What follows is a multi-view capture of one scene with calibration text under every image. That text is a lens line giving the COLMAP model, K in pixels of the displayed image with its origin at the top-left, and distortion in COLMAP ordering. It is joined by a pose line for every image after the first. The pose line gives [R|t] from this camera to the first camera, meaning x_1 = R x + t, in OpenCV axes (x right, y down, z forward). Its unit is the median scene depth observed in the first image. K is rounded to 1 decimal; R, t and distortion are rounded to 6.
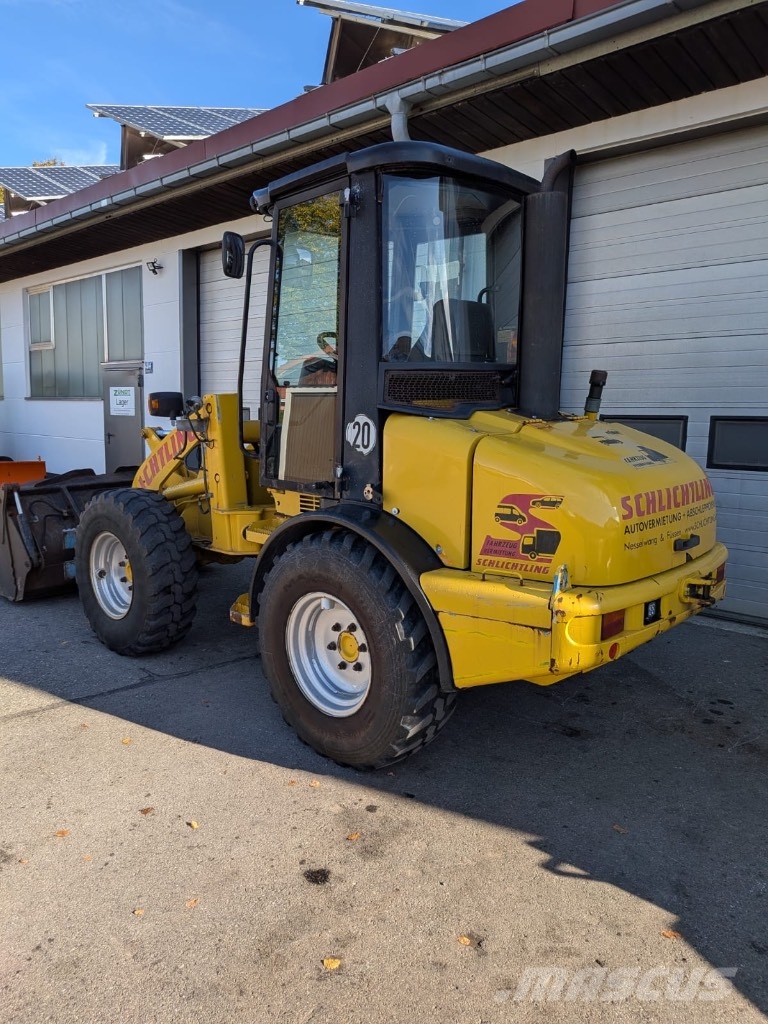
lens RADIAL K [[737.6, 0, 366.9], [0, 737.6, 507.3], [0, 0, 1]] dist [0.044695, -0.068710]
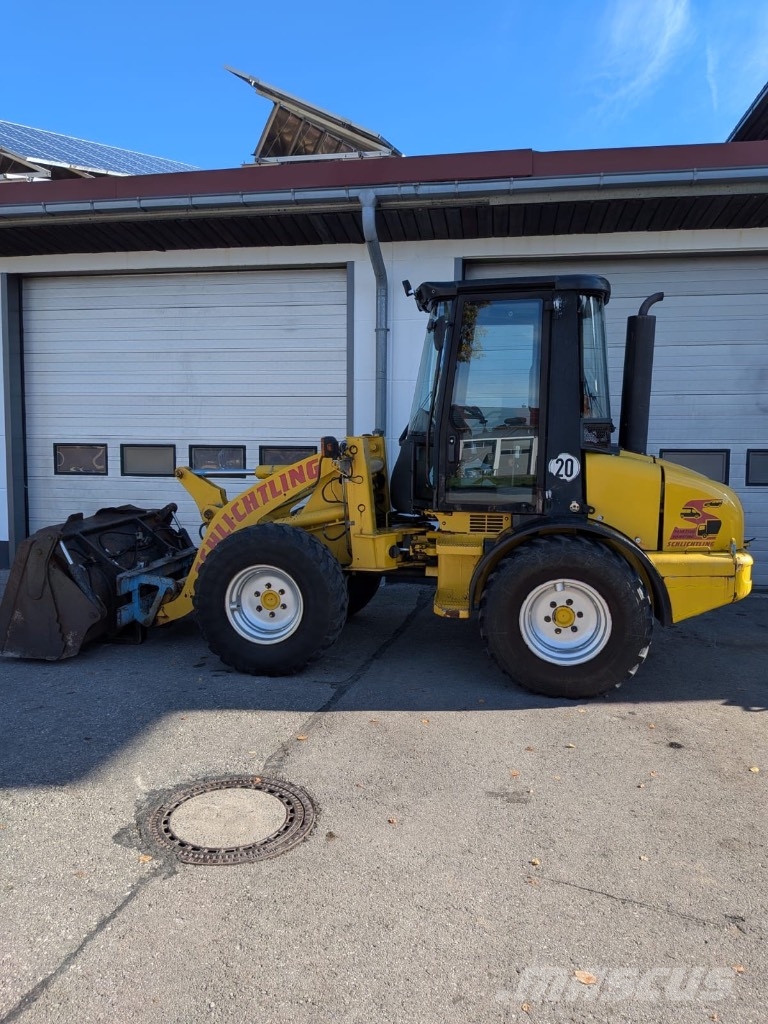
lens RADIAL K [[737.6, 0, 377.5], [0, 737.6, 511.2], [0, 0, 1]] dist [0.044695, -0.068710]
pose [[0.828283, -0.061621, 0.556911, -0.973121], [0.079961, 0.996761, -0.008636, -0.026232], [-0.554575, 0.051684, 0.830527, 0.006406]]
